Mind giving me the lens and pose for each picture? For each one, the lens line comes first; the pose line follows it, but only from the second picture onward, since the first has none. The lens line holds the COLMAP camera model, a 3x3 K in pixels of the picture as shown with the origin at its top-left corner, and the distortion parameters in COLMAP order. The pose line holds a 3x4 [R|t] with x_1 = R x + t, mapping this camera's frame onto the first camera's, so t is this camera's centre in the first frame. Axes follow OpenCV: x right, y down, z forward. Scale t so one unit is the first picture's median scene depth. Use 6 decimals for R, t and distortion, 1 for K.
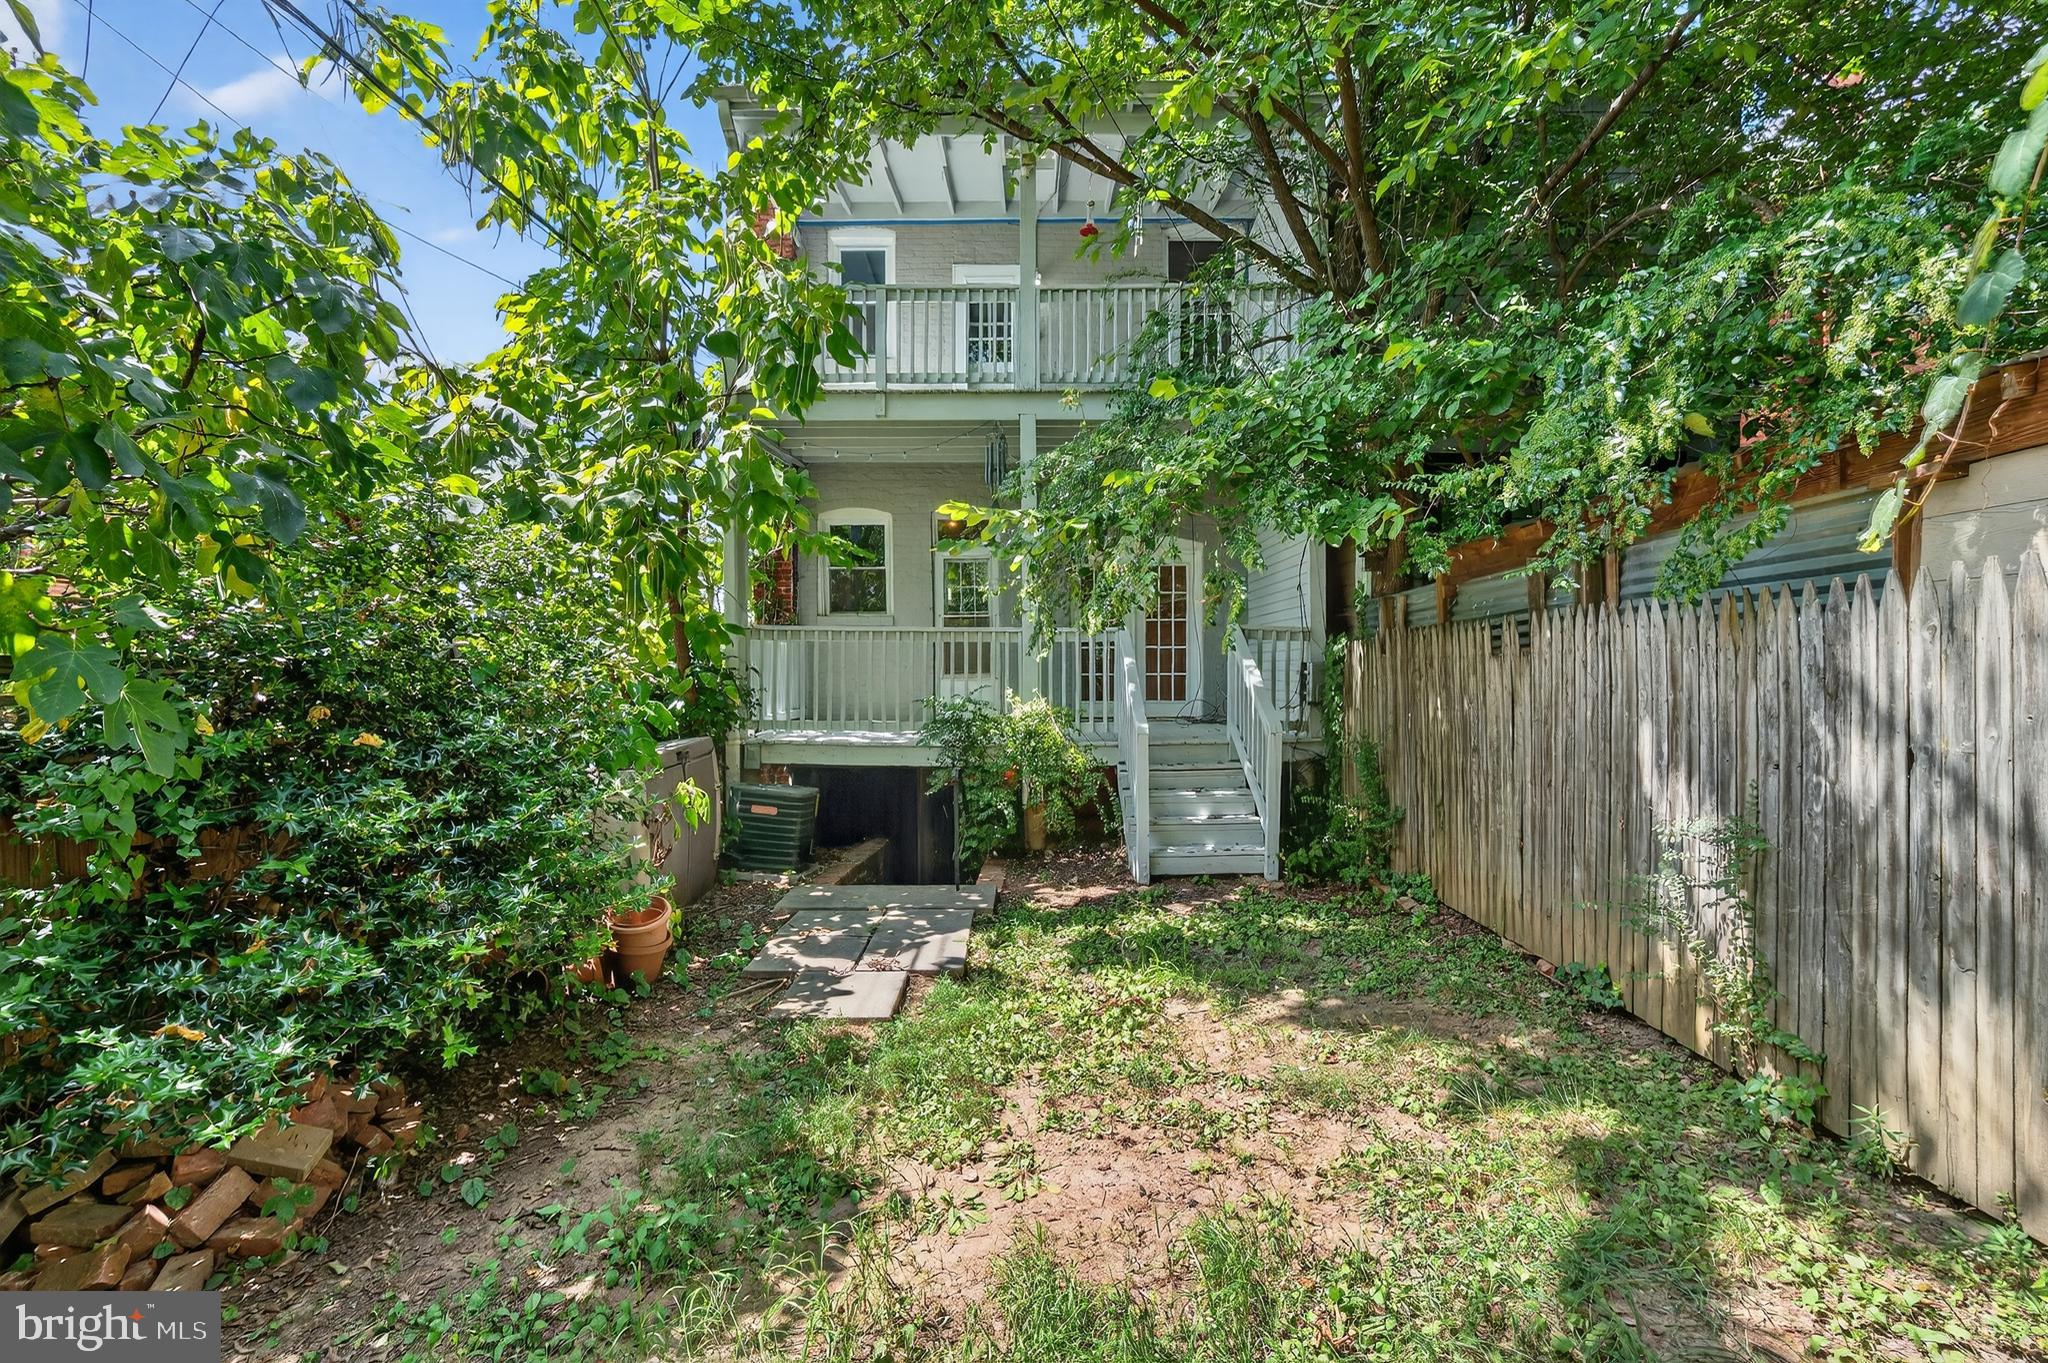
lens RADIAL K [[881.7, 0, 1024.1], [0, 881.7, 671.3], [0, 0, 1]] dist [-0.000537, -0.000106]
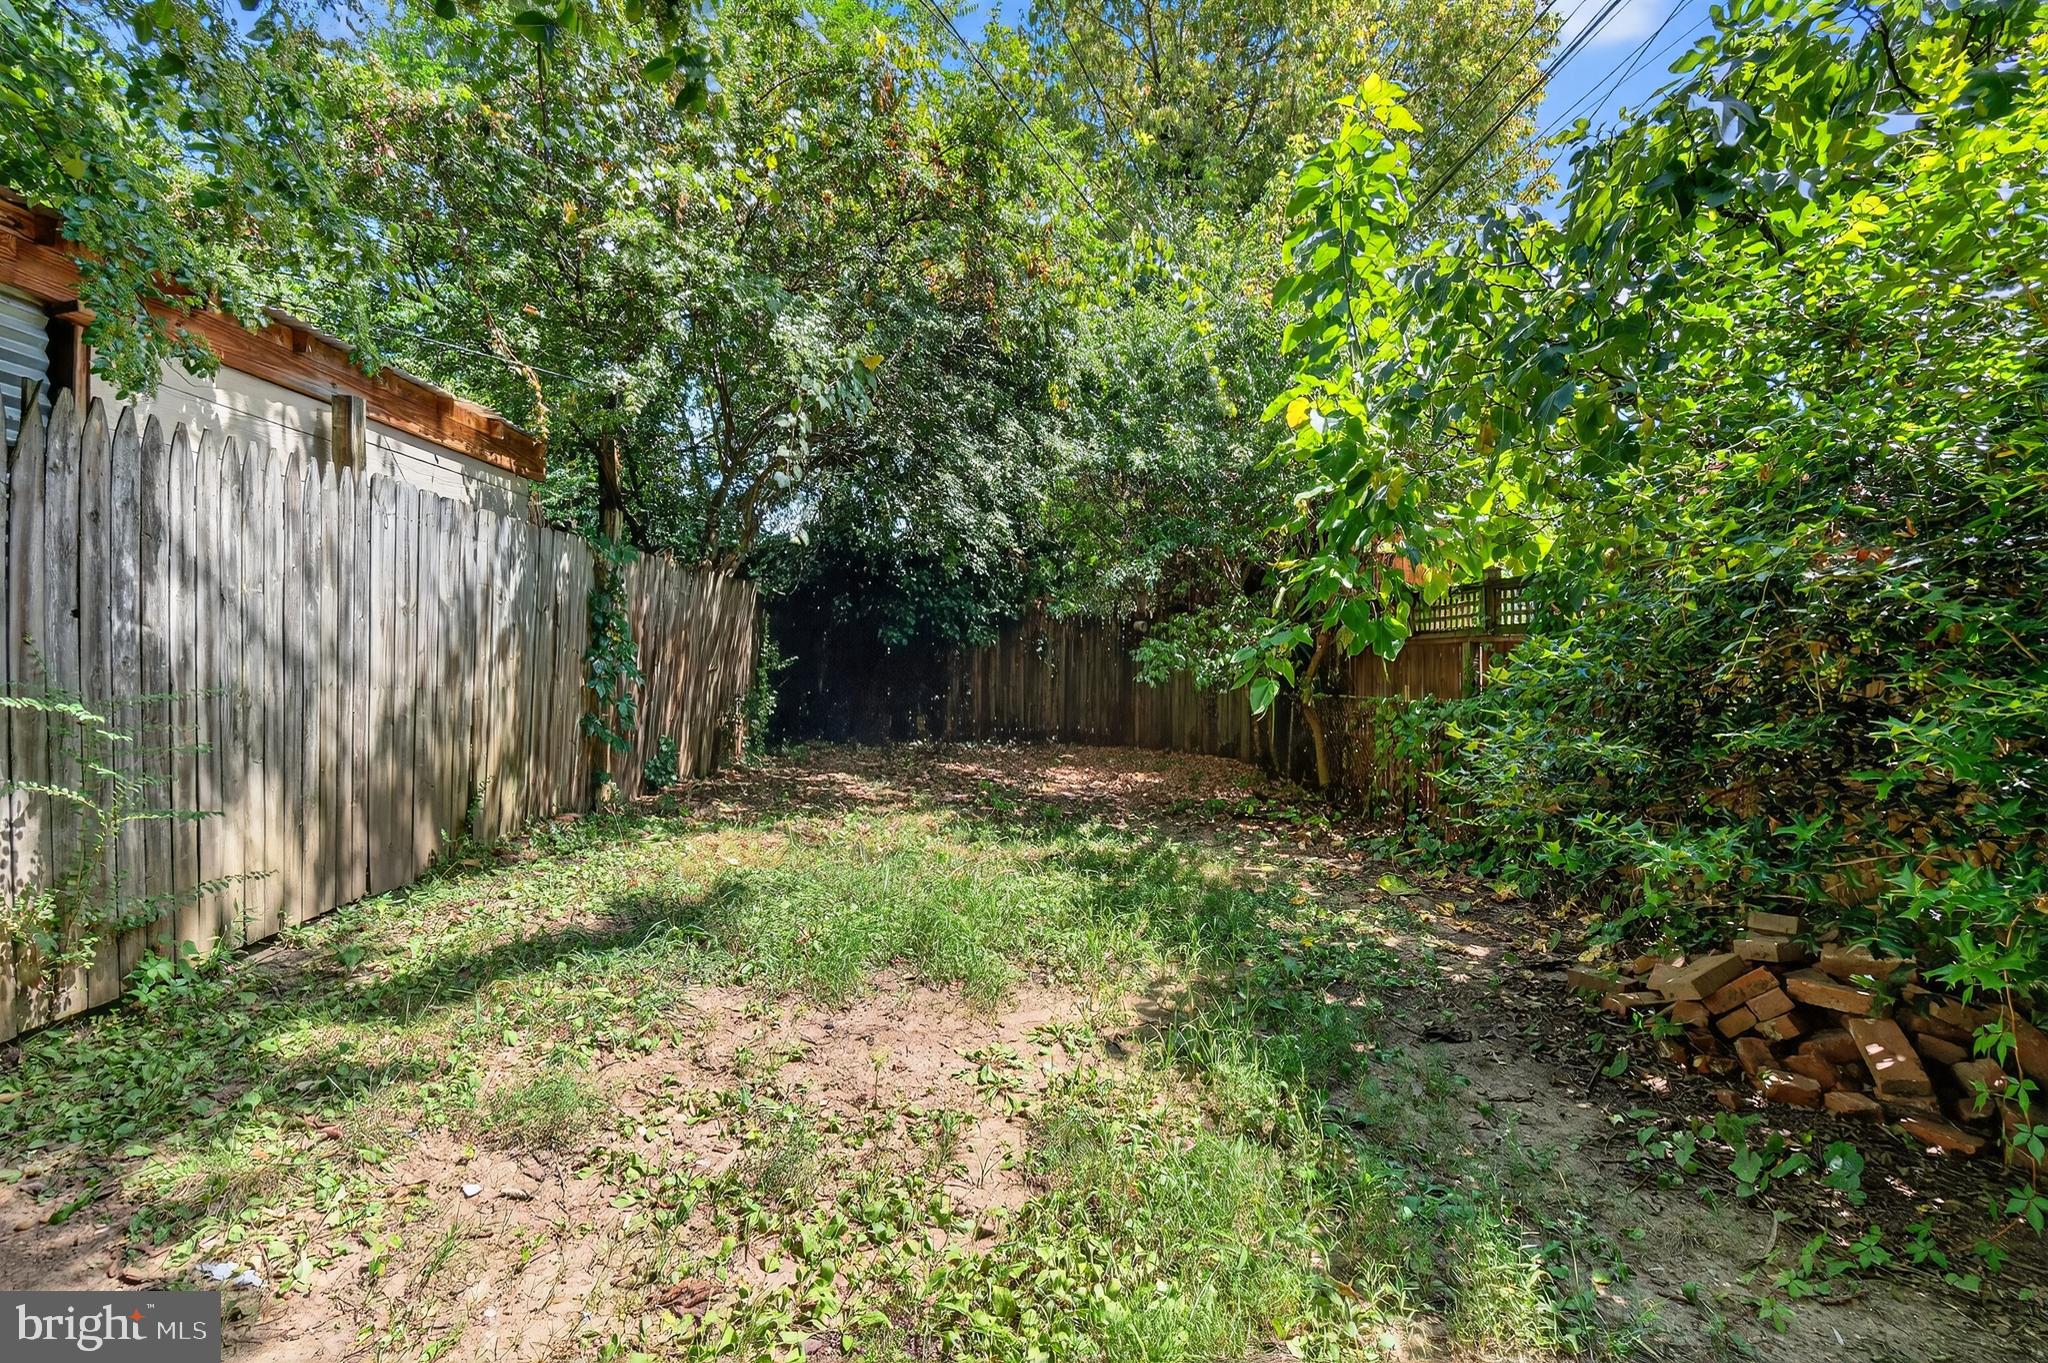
lens RADIAL K [[881.7, 0, 1024.1], [0, 881.7, 671.3], [0, 0, 1]] dist [-0.000537, -0.000106]
pose [[-0.999645, 0.002245, -0.026563, -0.011835], [0.002256, 0.999997, -0.000418, 0.178712], [0.026562, -0.000478, -0.999647, 1.994226]]
